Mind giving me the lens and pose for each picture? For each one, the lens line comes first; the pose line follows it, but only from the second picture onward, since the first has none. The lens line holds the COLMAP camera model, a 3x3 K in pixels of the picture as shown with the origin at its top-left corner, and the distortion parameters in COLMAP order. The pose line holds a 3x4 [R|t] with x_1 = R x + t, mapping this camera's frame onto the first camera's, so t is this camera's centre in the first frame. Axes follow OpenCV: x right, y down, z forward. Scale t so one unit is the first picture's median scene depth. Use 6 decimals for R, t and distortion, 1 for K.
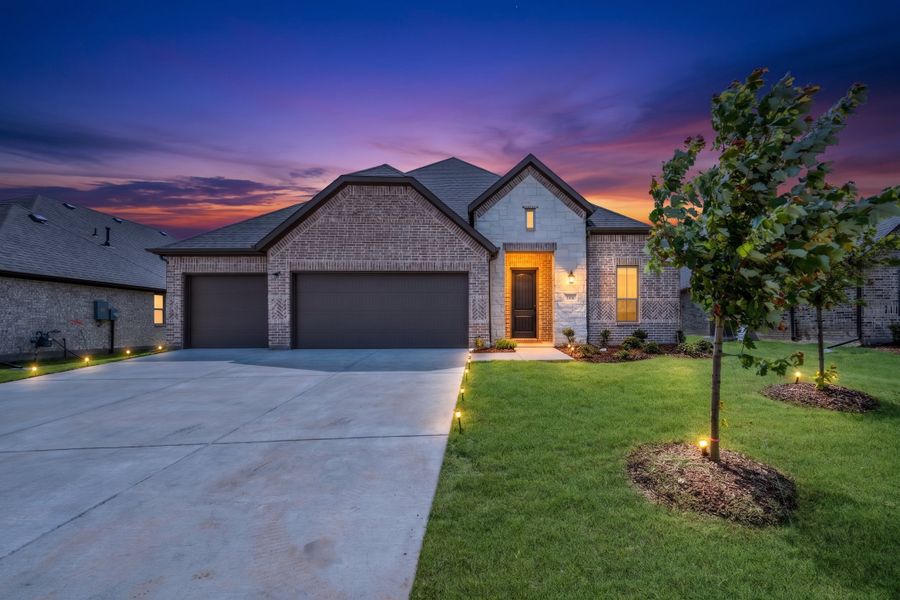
lens RADIAL K [[341.3, 0, 450.0], [0, 341.3, 329.6], [0, 0, 1]] dist [0.000677, 0.000125]
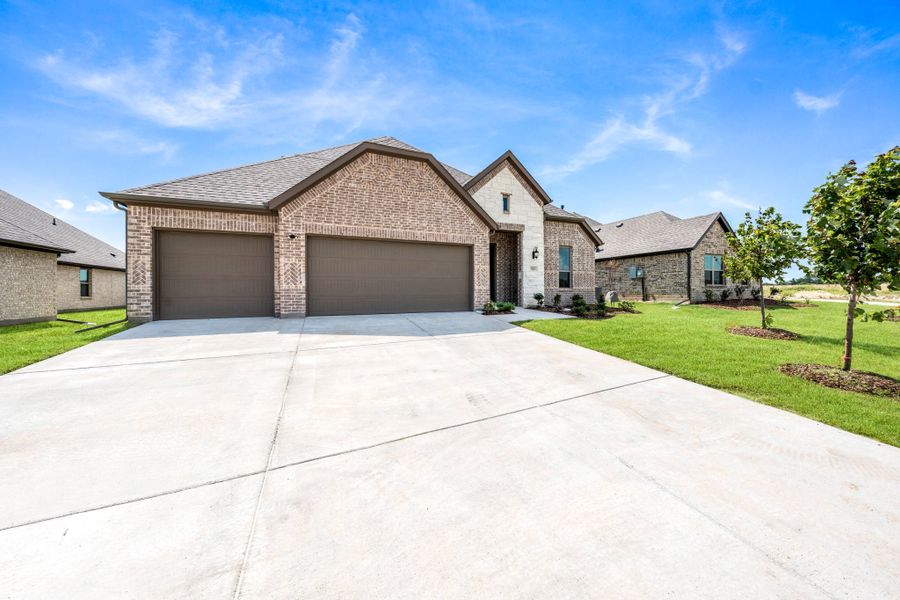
lens RADIAL K [[303.2, 0, 447.3], [0, 303.2, 297.2], [0, 0, 1]] dist [0.001551, 0.000160]
pose [[0.931665, -0.008162, 0.363227, -0.404588], [0.005425, 0.999949, 0.008554, -0.001513], [-0.363278, -0.005998, 0.931661, 0.077467]]
